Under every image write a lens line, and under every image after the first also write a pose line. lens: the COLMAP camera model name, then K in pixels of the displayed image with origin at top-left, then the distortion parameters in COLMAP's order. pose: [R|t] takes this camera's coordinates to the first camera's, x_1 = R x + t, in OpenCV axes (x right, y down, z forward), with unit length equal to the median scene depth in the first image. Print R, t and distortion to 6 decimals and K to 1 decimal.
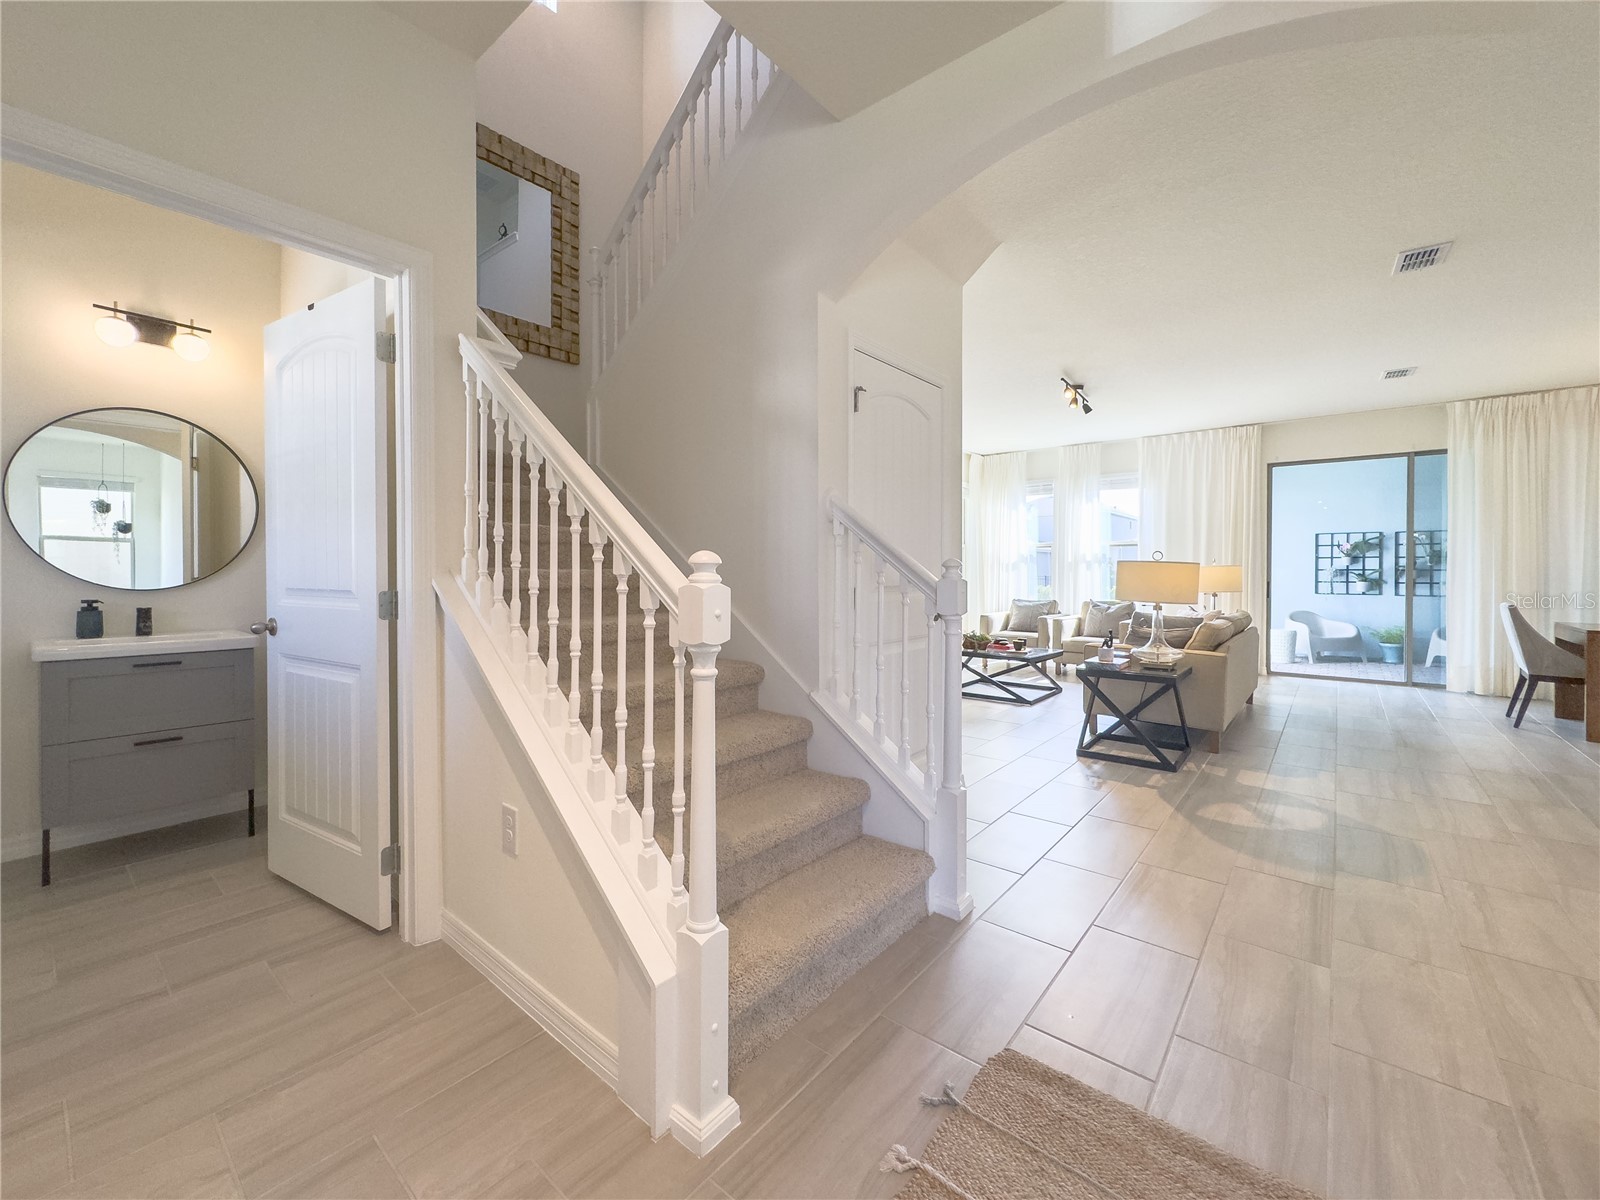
lens RADIAL K [[647.9, 0, 803.2], [0, 647.9, 574.7], [0, 0, 1]] dist [-0.009523, 0.001848]
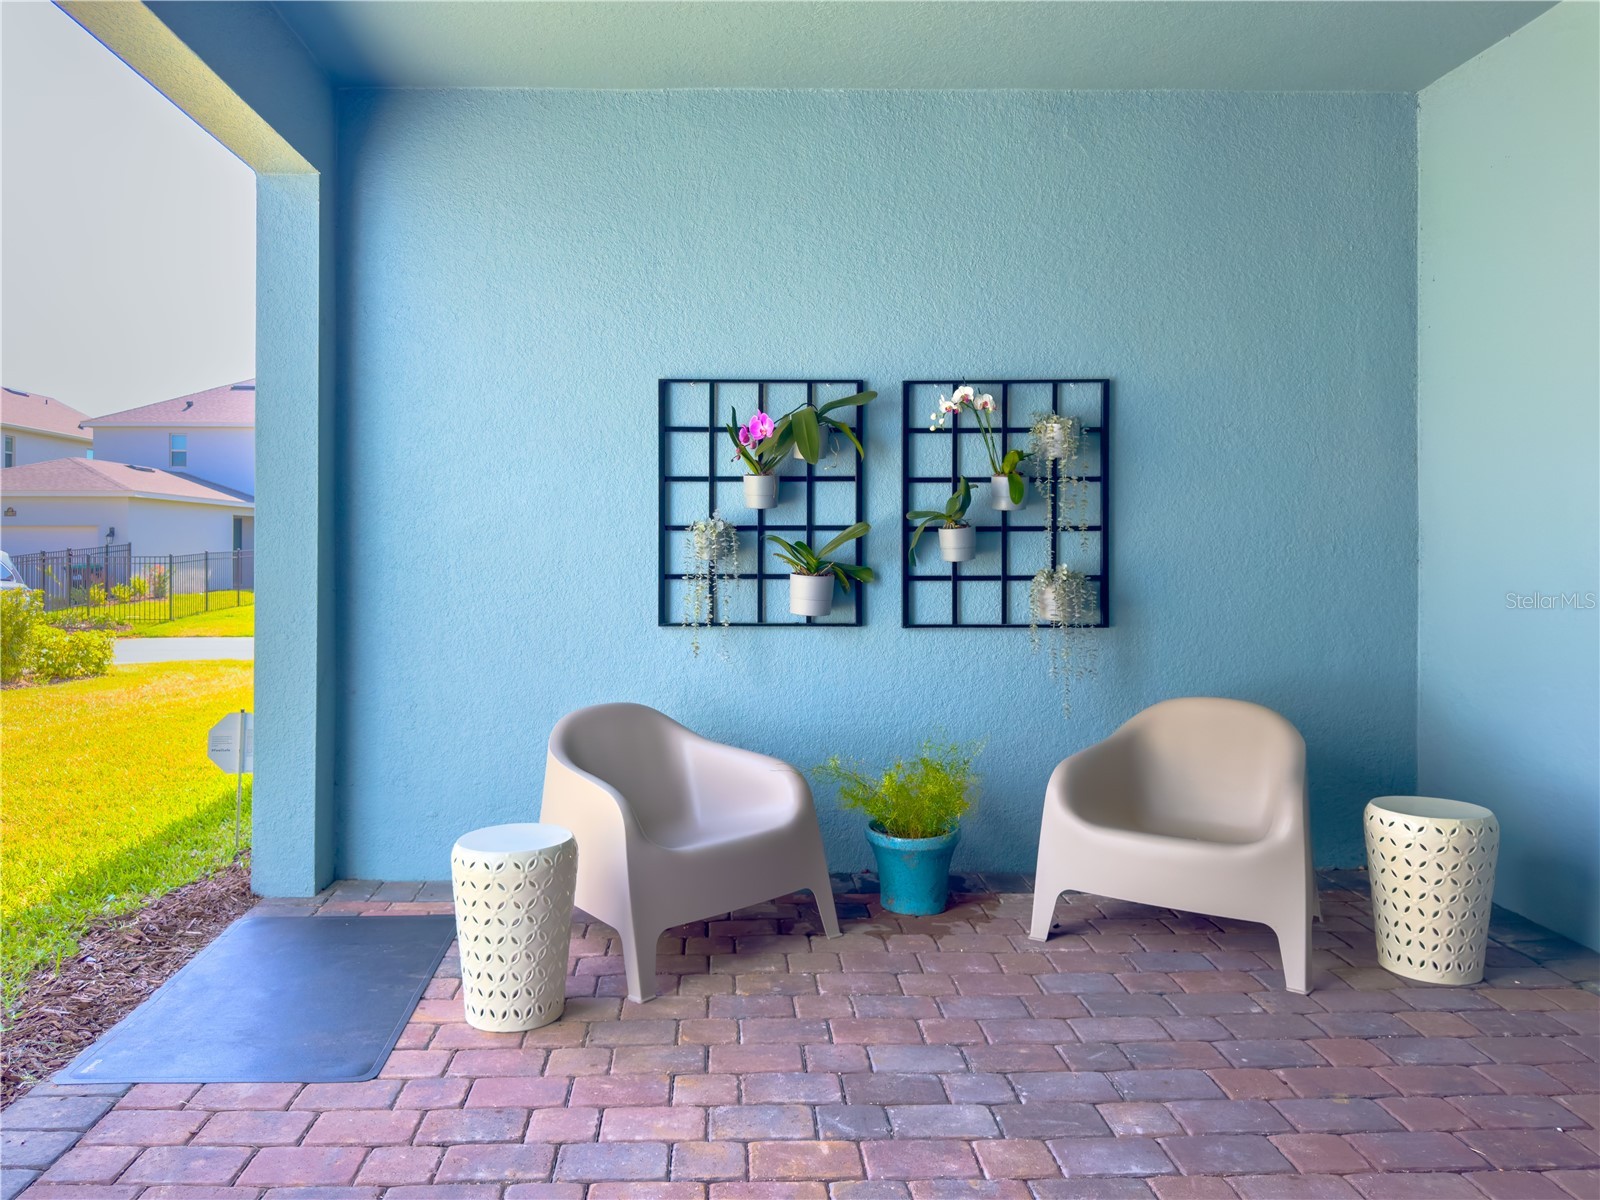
lens RADIAL K [[1189.4, 0, 780.3], [0, 1189.4, 552.3], [0, 0, 1]] dist [0.072818, -0.103325]
pose [[0.734491, -0.004568, 0.678603, 1.070045], [0.004406, 0.999988, 0.001962, 0.002219], [-0.678604, 0.001549, 0.734503, 1.307420]]
